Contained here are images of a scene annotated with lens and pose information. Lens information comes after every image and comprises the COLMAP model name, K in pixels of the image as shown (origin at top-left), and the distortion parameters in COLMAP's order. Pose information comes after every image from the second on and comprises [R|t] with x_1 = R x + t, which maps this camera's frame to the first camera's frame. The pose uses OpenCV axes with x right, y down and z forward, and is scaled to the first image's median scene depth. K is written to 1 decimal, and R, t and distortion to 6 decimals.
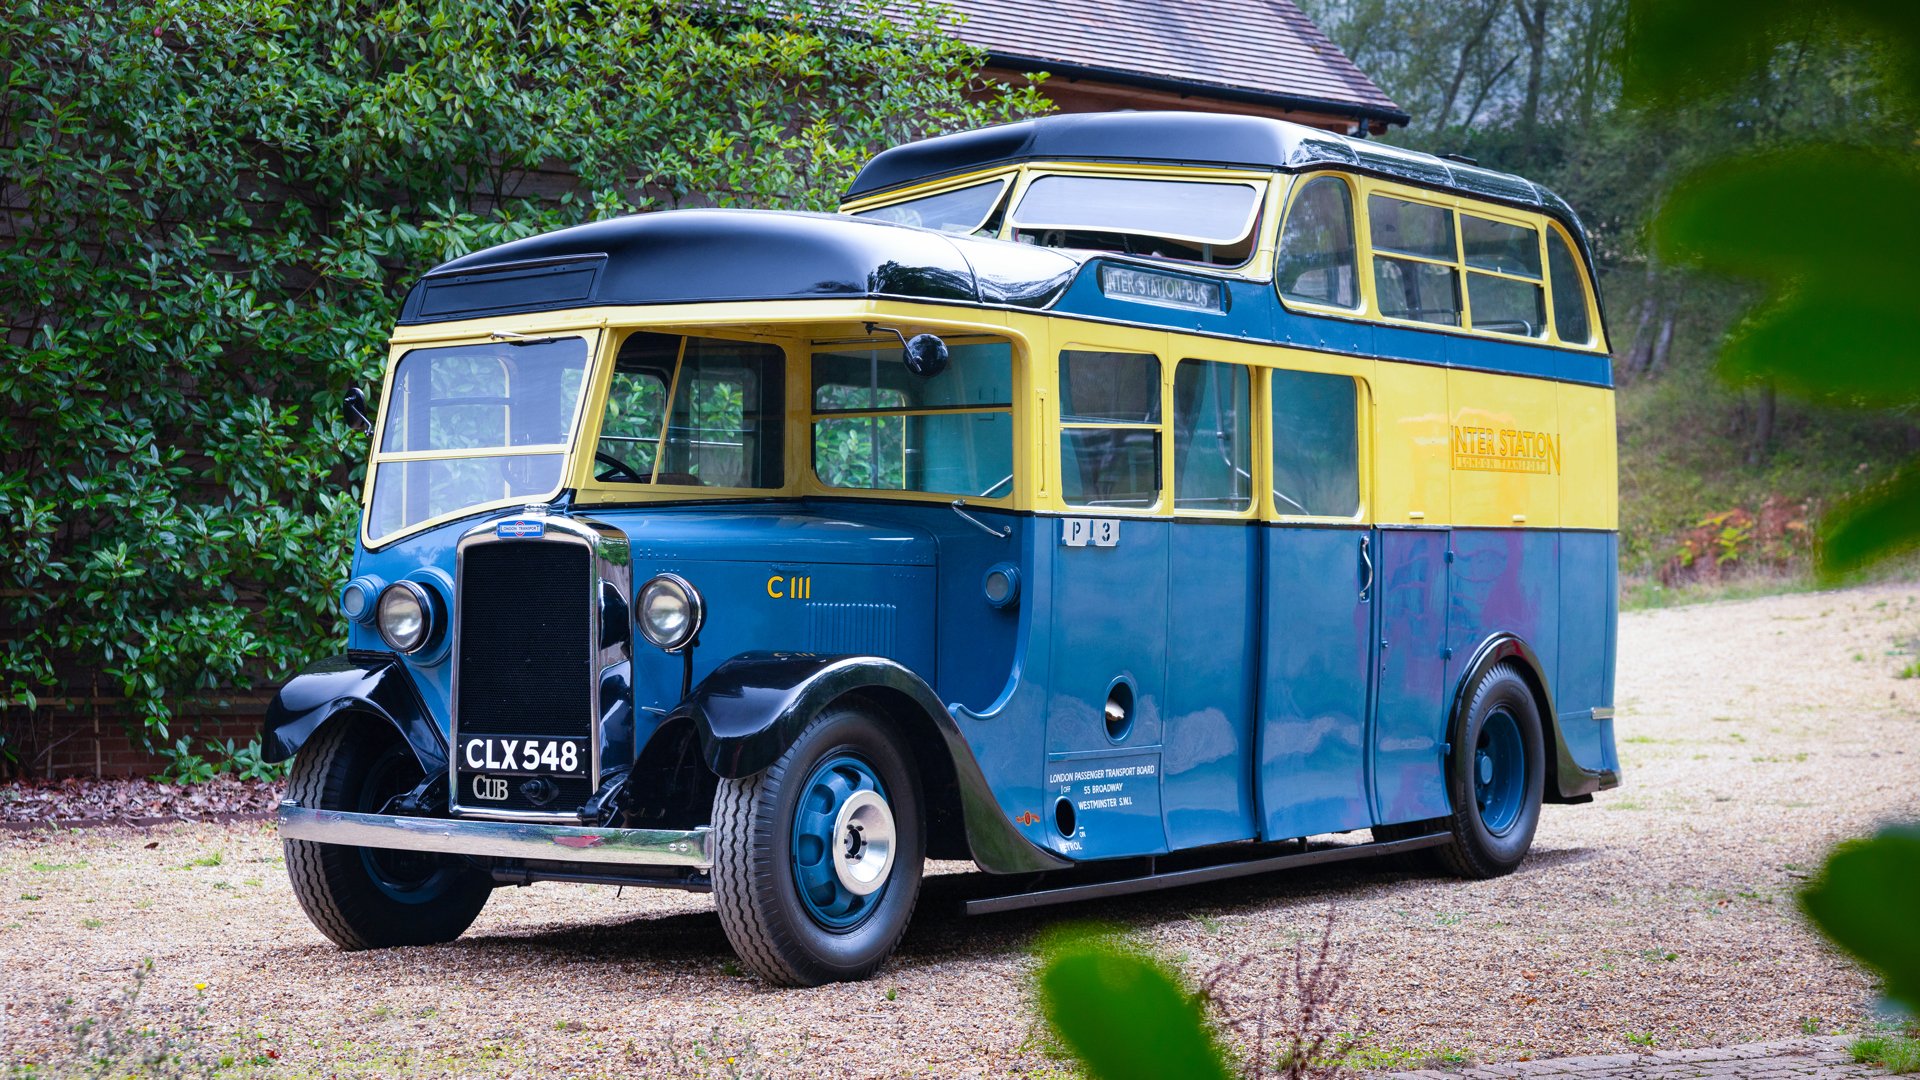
lens RADIAL K [[3570.0, 0, 960.0], [0, 3570.0, 540.0], [0, 0, 1]] dist [0.013659, -0.036825]
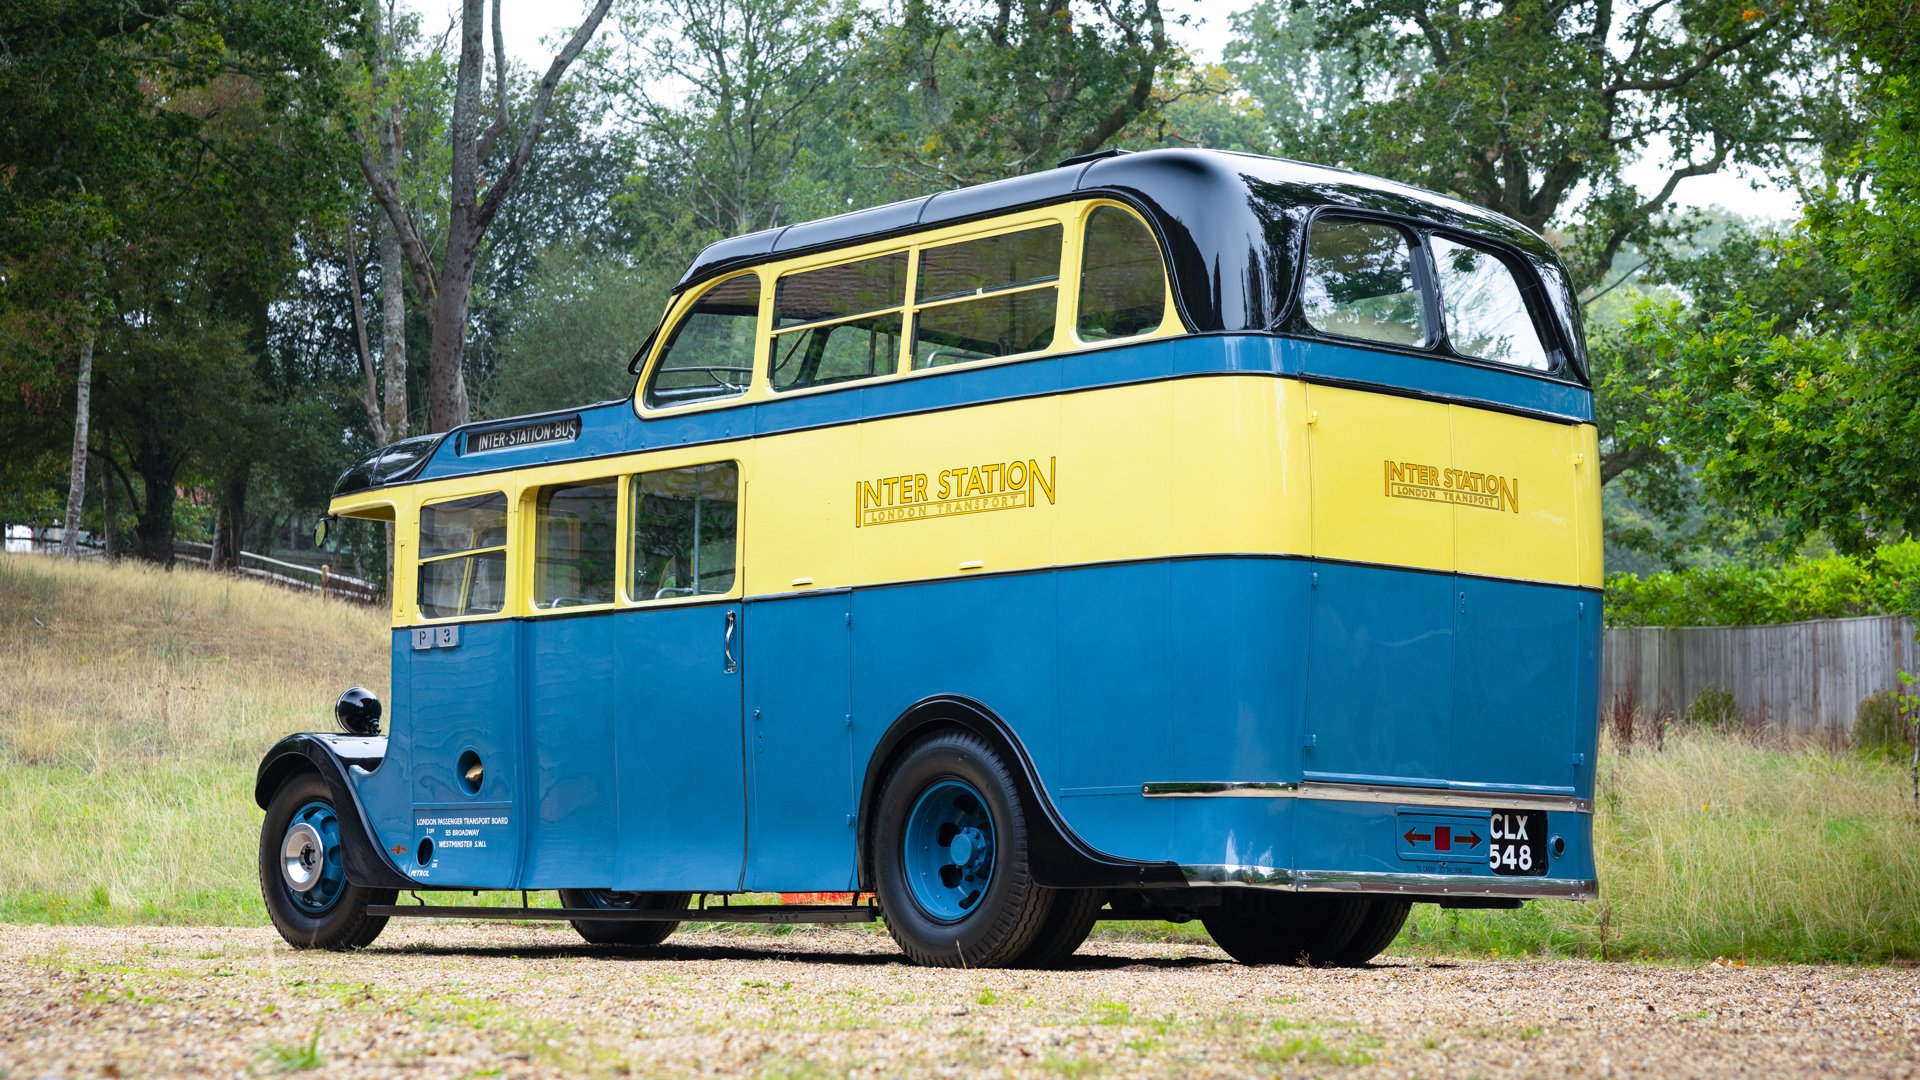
lens RADIAL K [[3570.0, 0, 960.0], [0, 3570.0, 540.0], [0, 0, 1]] dist [0.013659, -0.036825]
pose [[-0.261818, -0.089802, -0.960930, 1.235951], [0.010876, 0.995324, -0.095979, 0.089336], [0.965056, -0.035580, -0.259617, 1.499635]]
